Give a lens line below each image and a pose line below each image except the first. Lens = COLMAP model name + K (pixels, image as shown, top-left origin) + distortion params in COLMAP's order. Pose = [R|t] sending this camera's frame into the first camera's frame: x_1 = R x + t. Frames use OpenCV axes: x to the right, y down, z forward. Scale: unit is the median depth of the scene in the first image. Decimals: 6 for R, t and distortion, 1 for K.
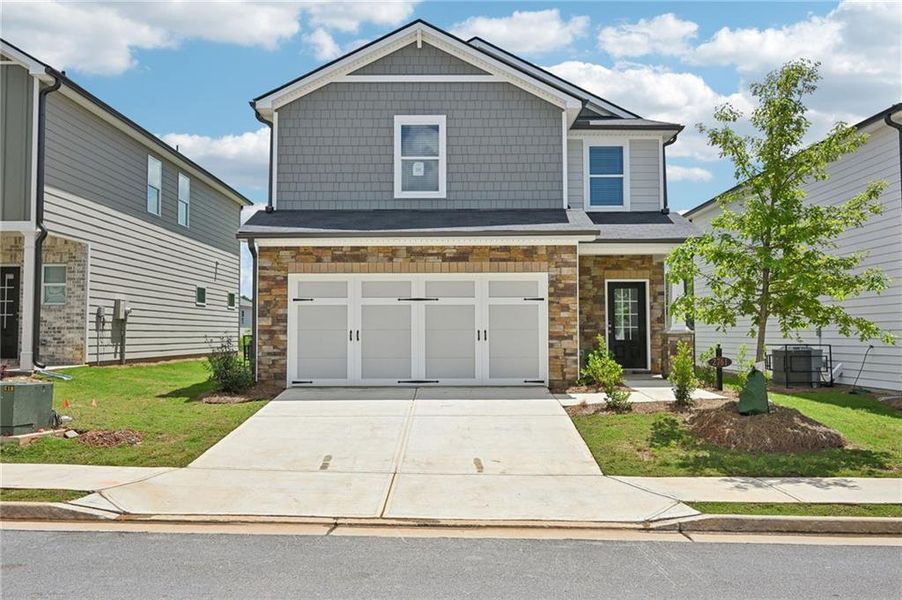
lens RADIAL K [[733.8, 0, 450.5], [0, 733.8, 303.0], [0, 0, 1]] dist [-0.014105, -0.019300]
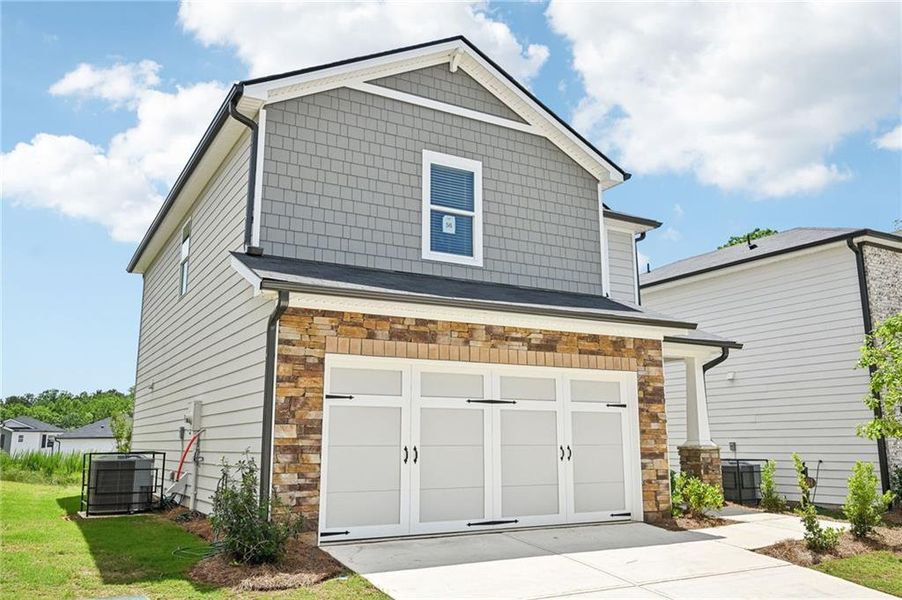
lens RADIAL K [[733.8, 0, 449.8], [0, 733.8, 297.2], [0, 0, 1]] dist [-0.014105, -0.019300]
pose [[0.871291, 0.096895, 0.481107, -0.431314], [-0.020080, 0.986533, -0.162322, 0.011336], [-0.490356, 0.131769, 0.861503, 0.406206]]
